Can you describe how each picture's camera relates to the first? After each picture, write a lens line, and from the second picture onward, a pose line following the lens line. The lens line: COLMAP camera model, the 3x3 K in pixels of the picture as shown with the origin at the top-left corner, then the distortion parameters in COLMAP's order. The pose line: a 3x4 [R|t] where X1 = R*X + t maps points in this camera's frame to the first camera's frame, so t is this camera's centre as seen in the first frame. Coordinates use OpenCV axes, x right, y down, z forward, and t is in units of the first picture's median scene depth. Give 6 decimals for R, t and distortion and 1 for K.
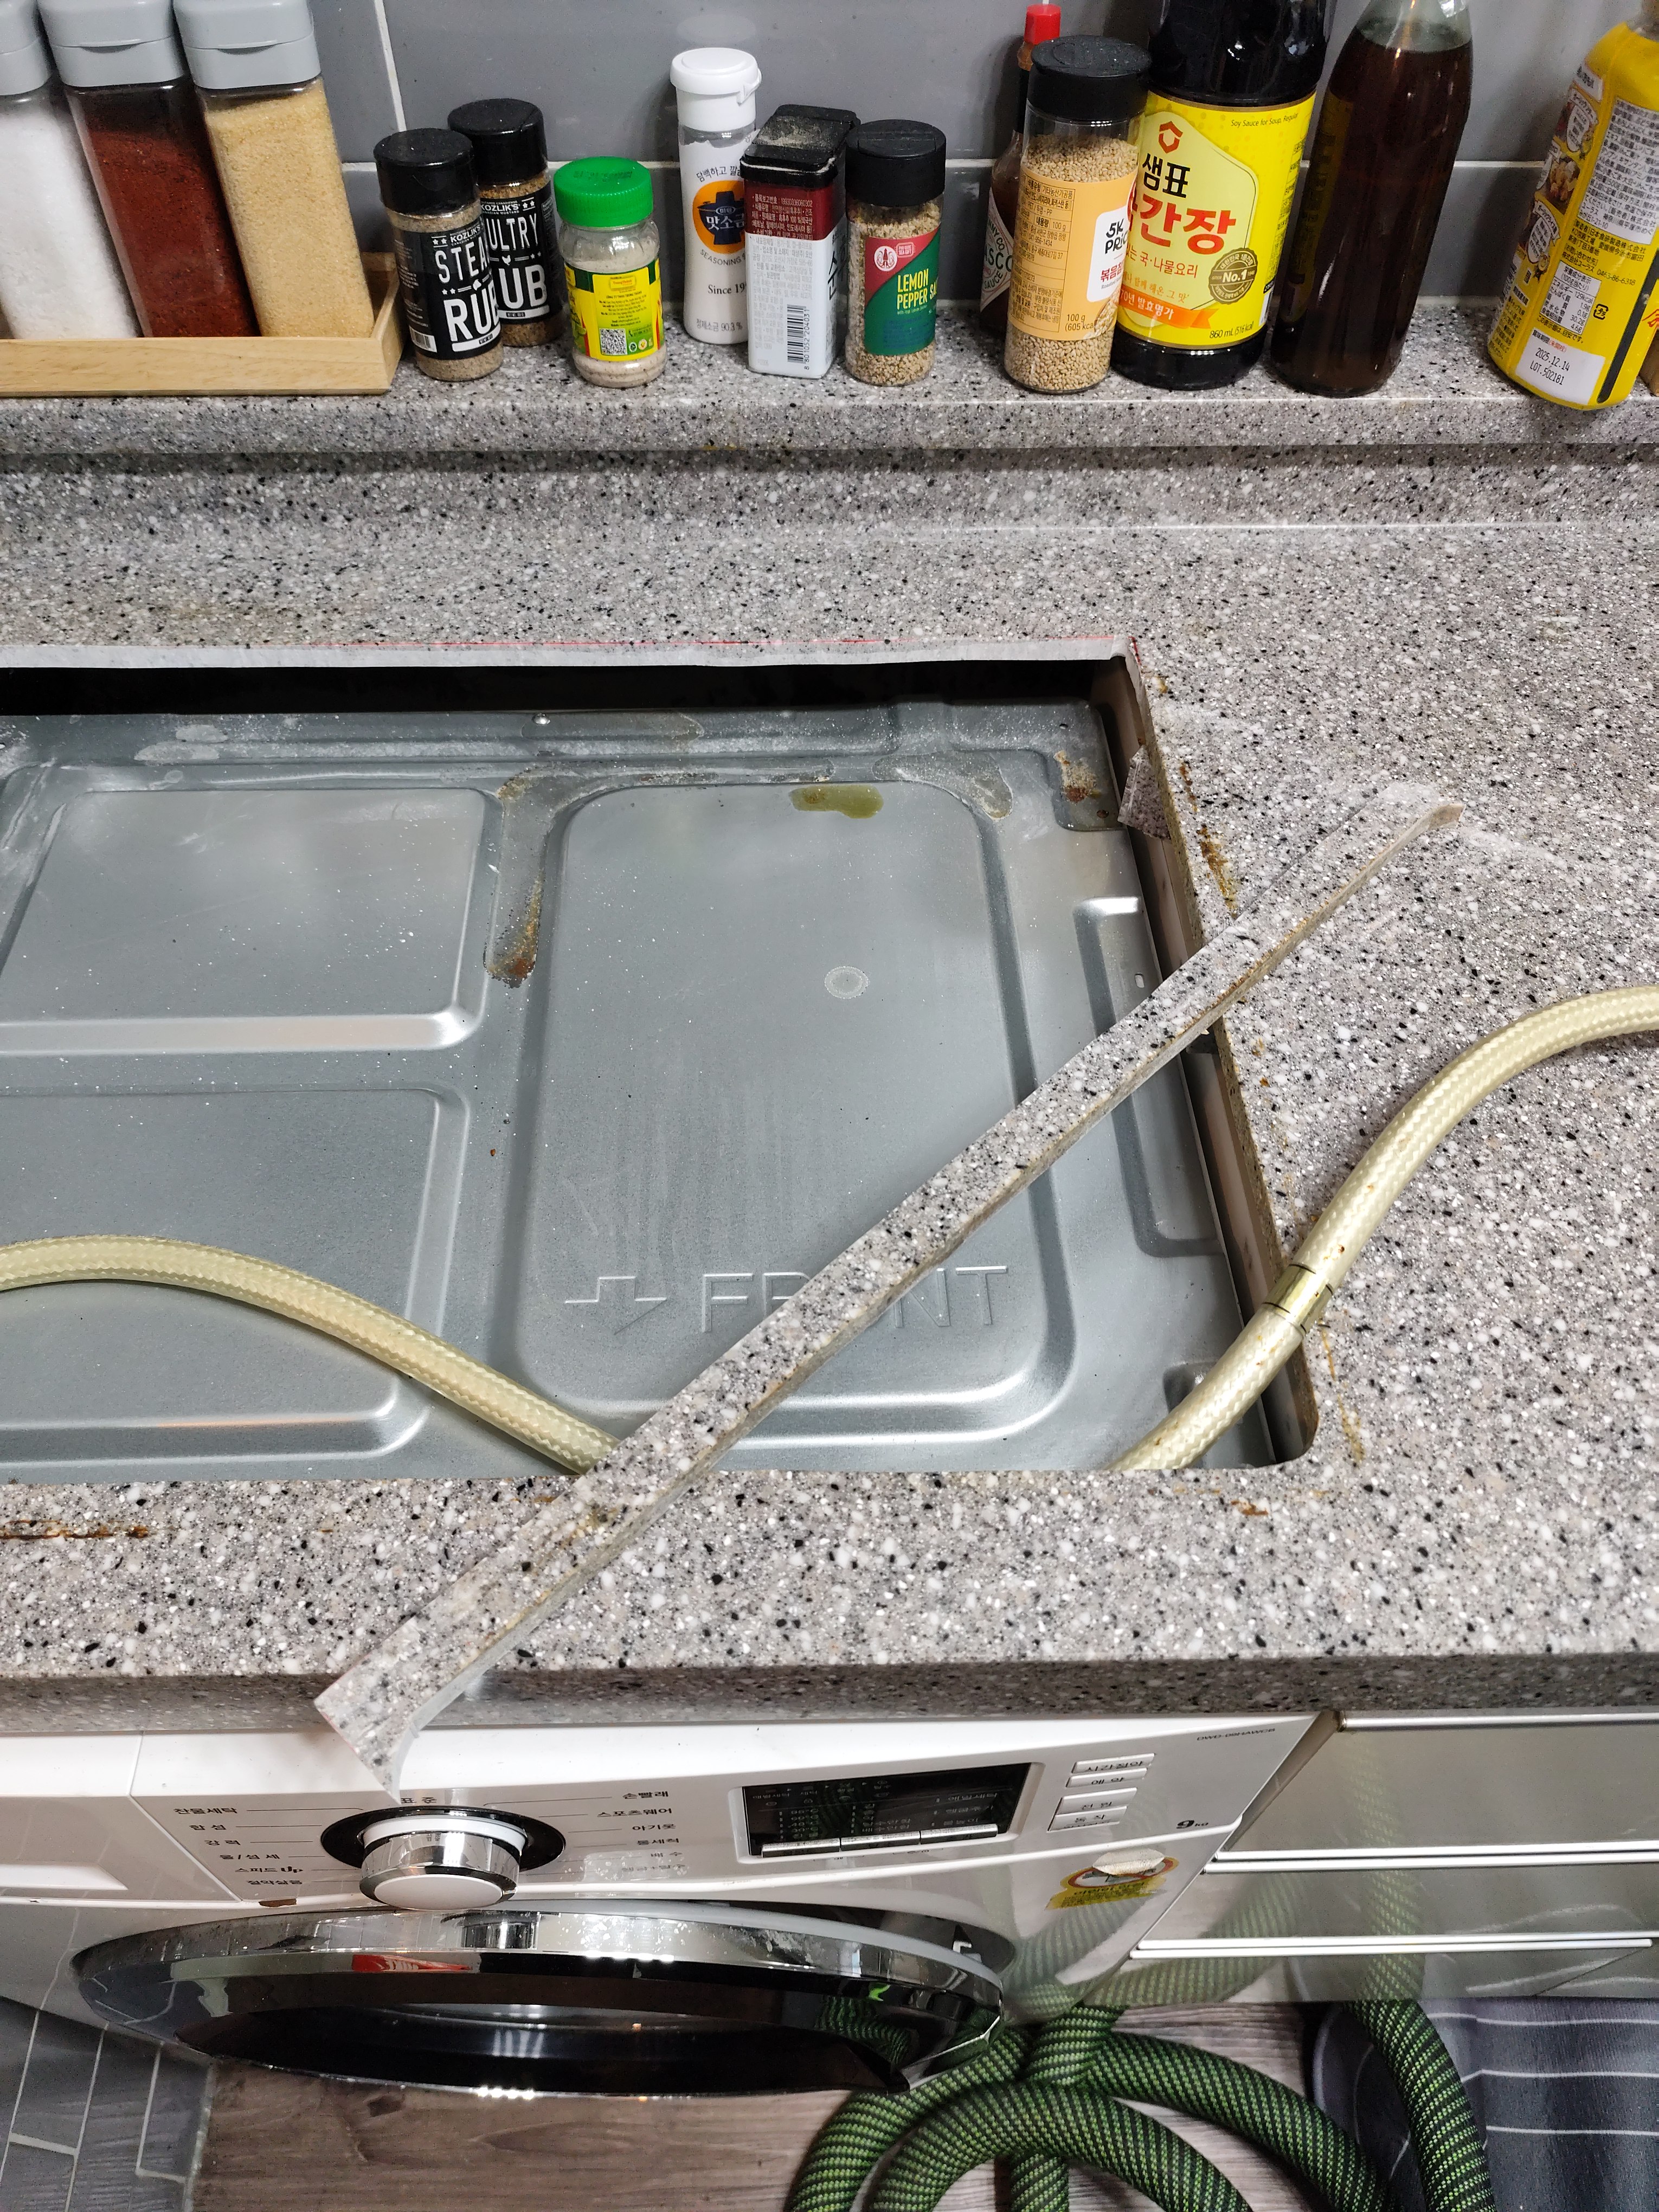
lens RADIAL K [[1534.1, 0, 818.4], [0, 1534.1, 1111.6], [0, 0, 1]] dist [0.015884, -0.029170]
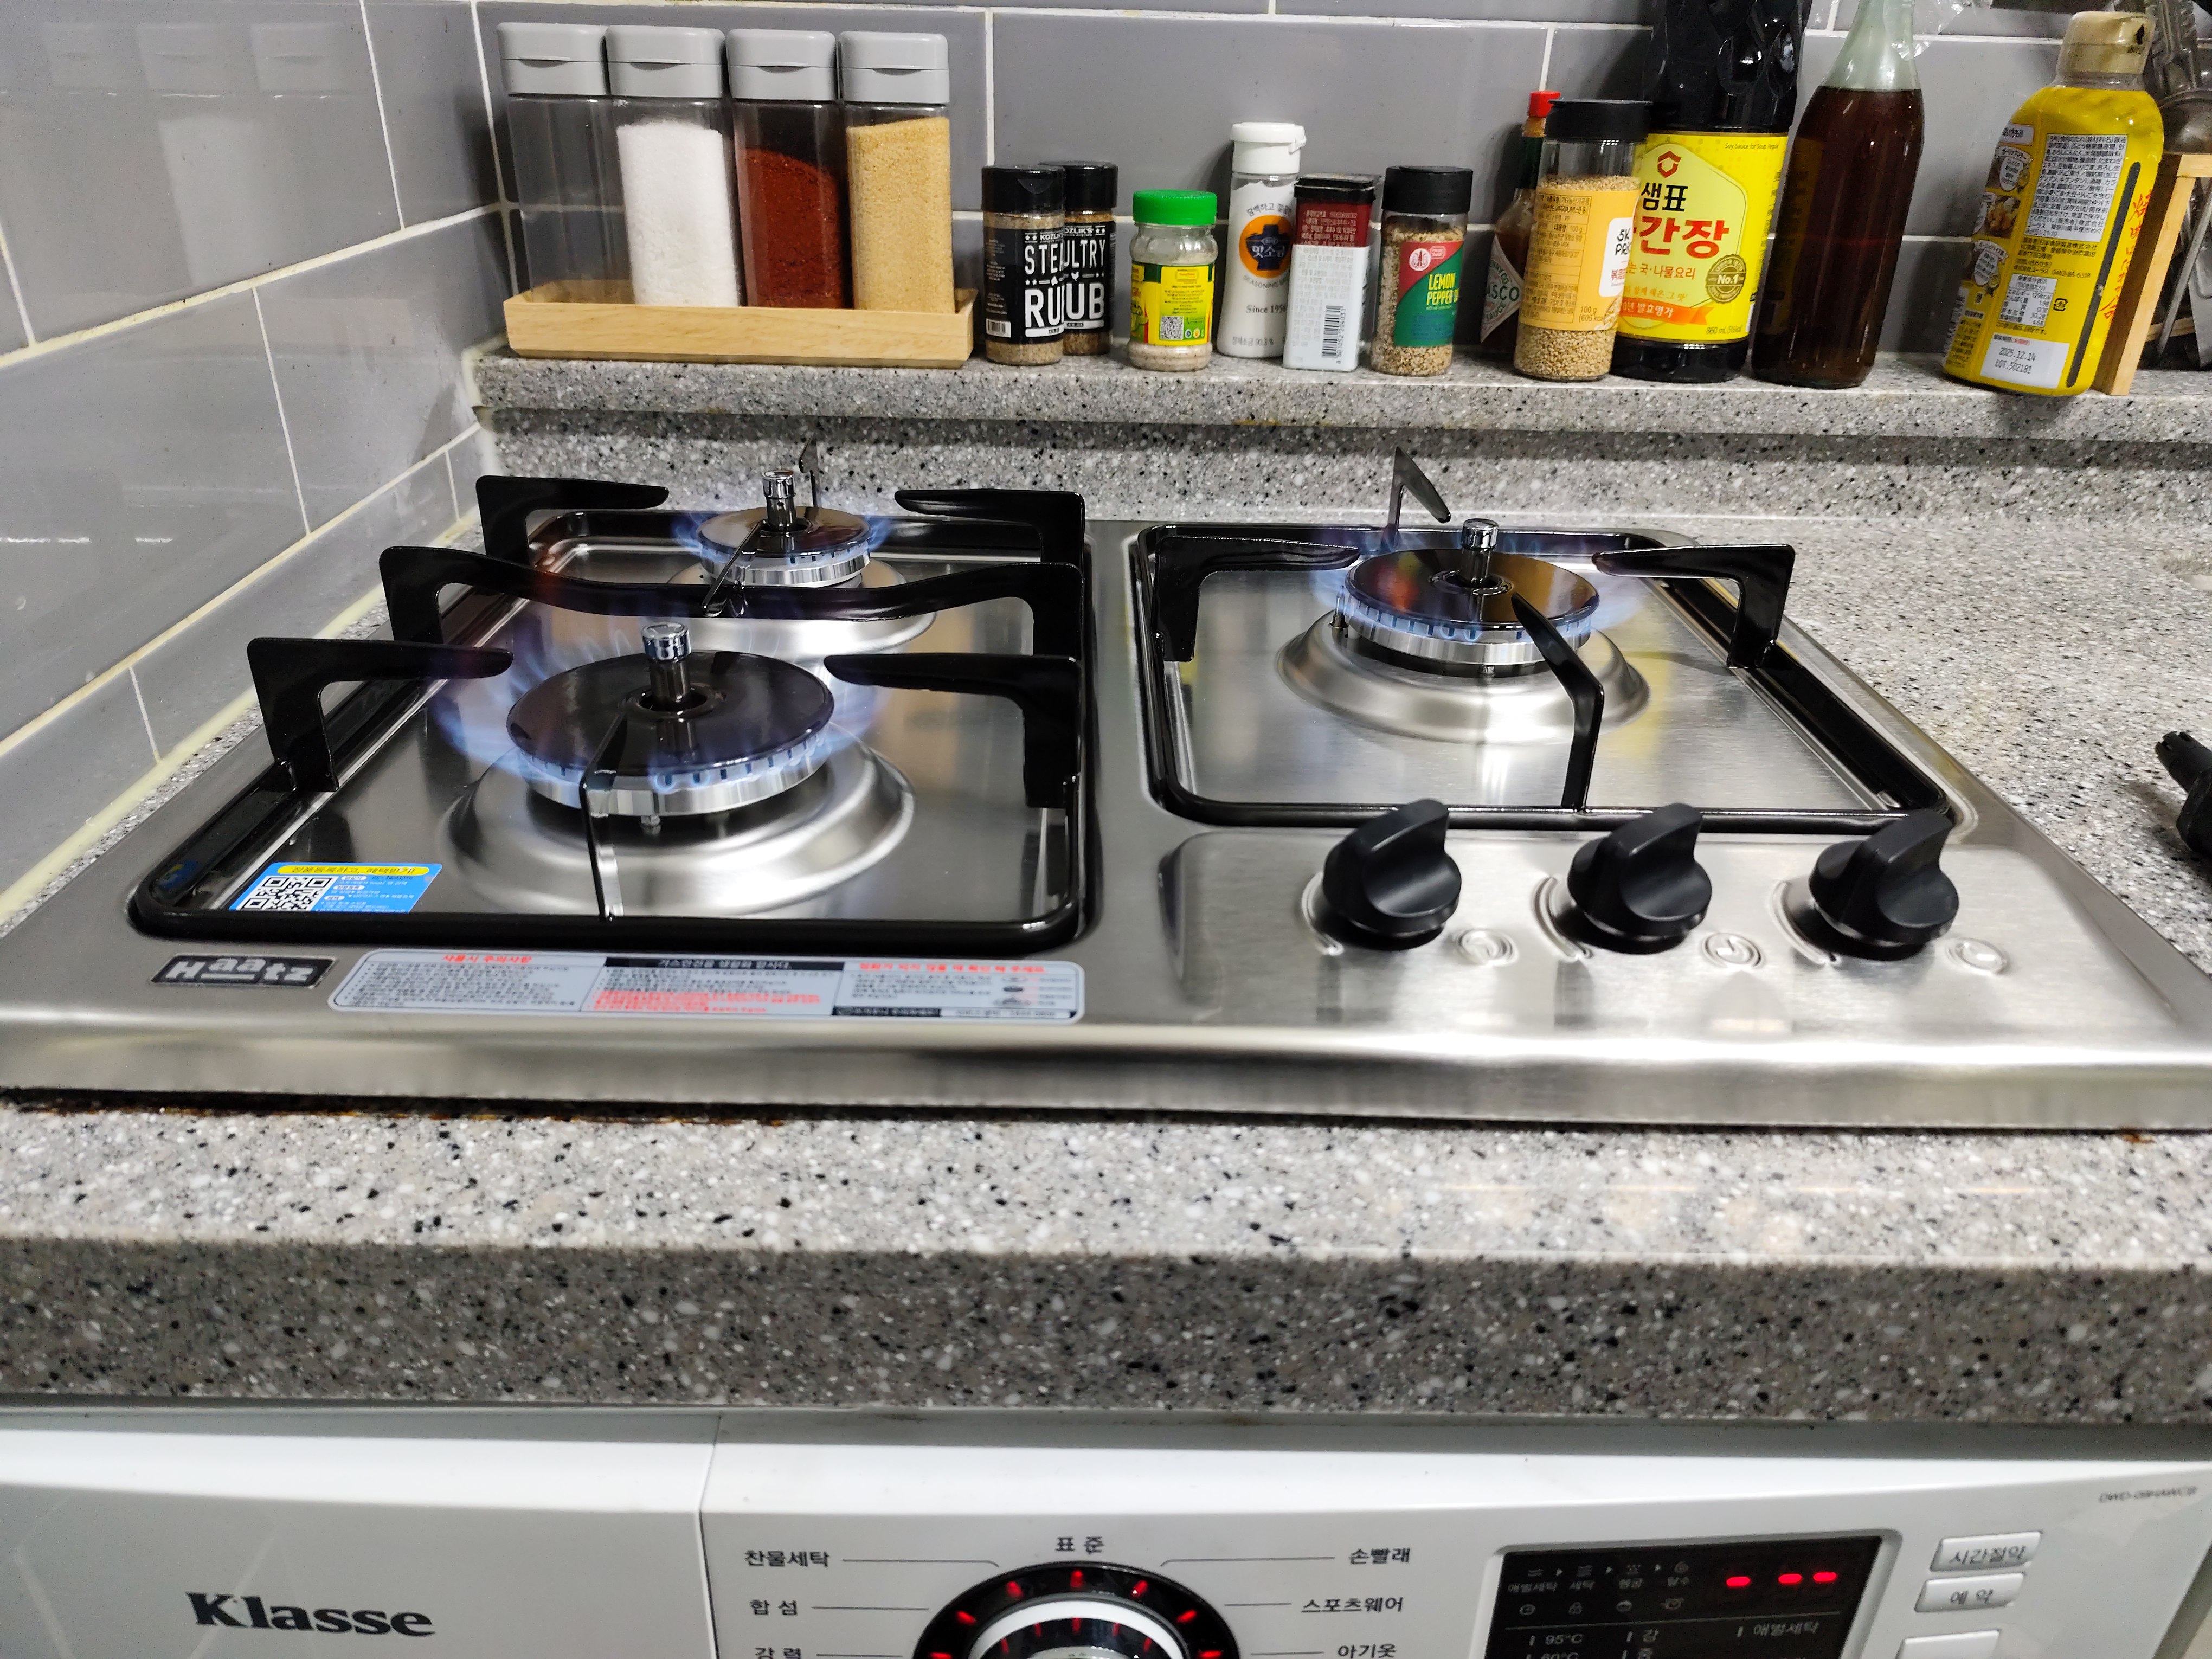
lens RADIAL K [[1534.1, 0, 1100.6], [0, 1534.1, 847.5], [0, 0, 1]] dist [0.015884, -0.029170]
pose [[0.999721, 0.023514, -0.002025, -0.174160], [-0.022335, 0.914899, -0.403064, 0.298207], [-0.007625, 0.402996, 0.915170, 0.128530]]
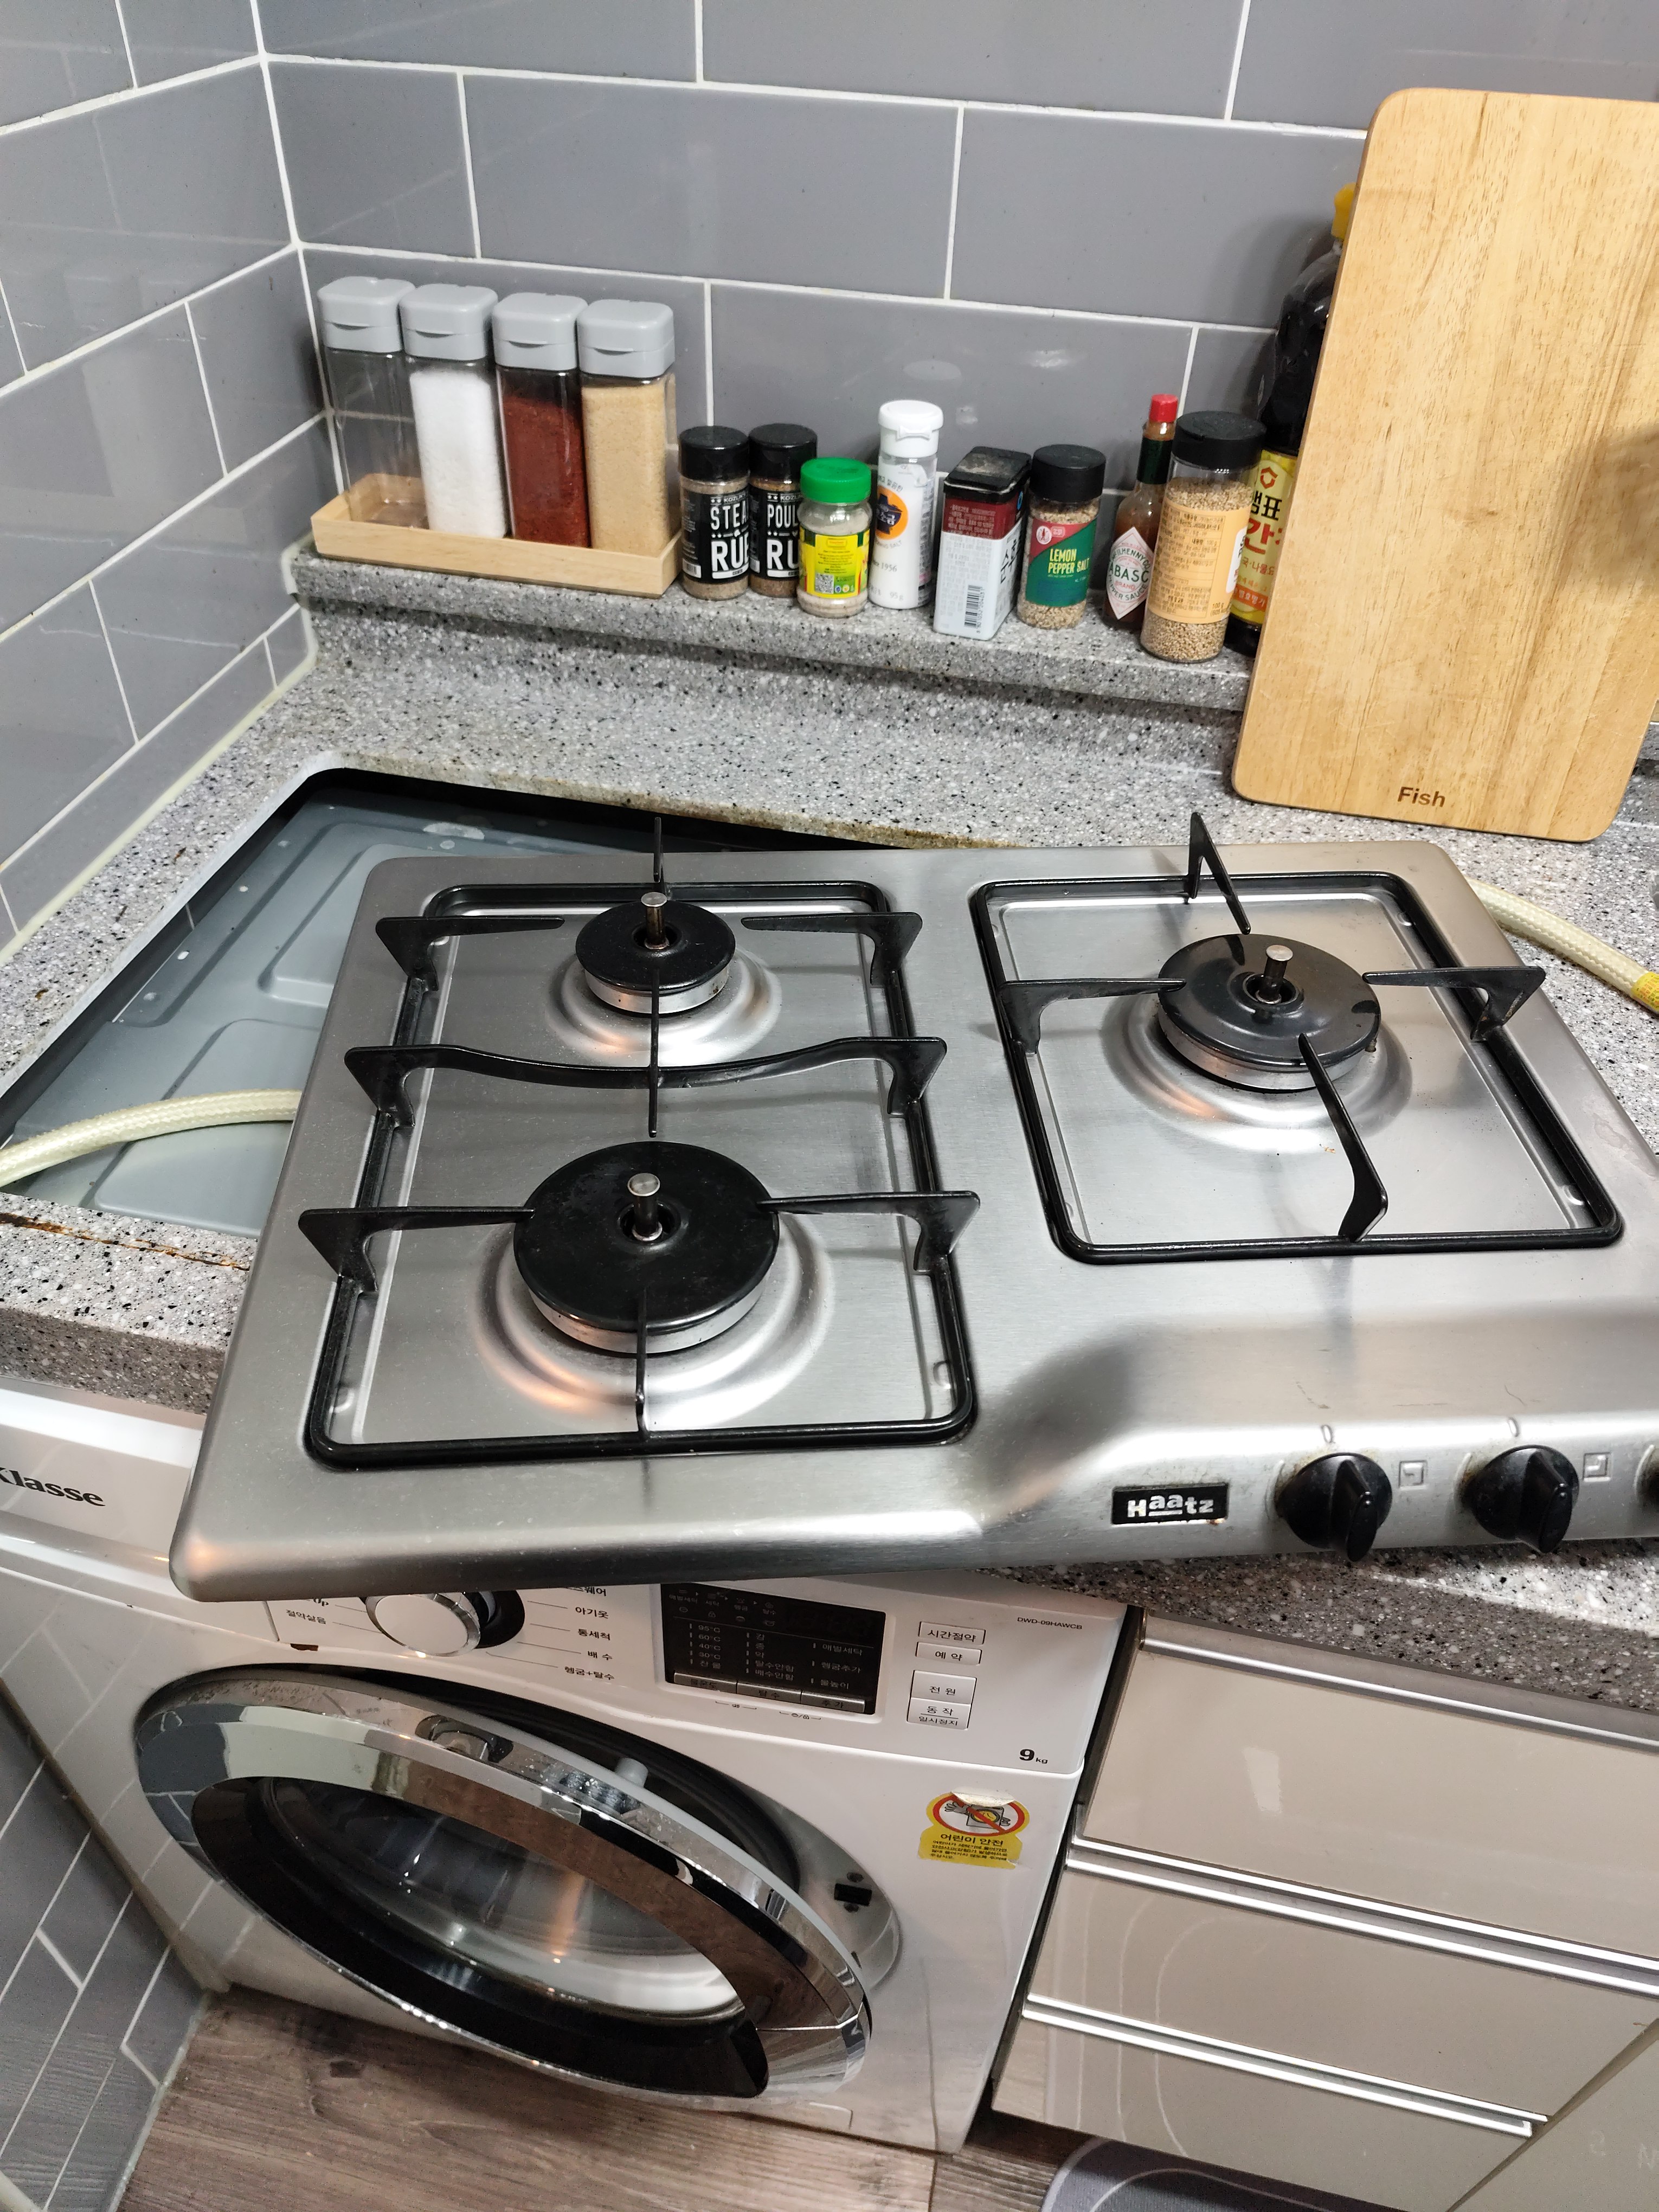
lens RADIAL K [[1534.1, 0, 830.7], [0, 1534.1, 1105.0], [0, 0, 1]] dist [0.015884, -0.029170]
pose [[0.973903, 0.168798, -0.151721, 0.150313], [-0.194347, 0.965494, -0.173353, 0.173770], [0.117224, 0.198315, 0.973103, -0.217958]]
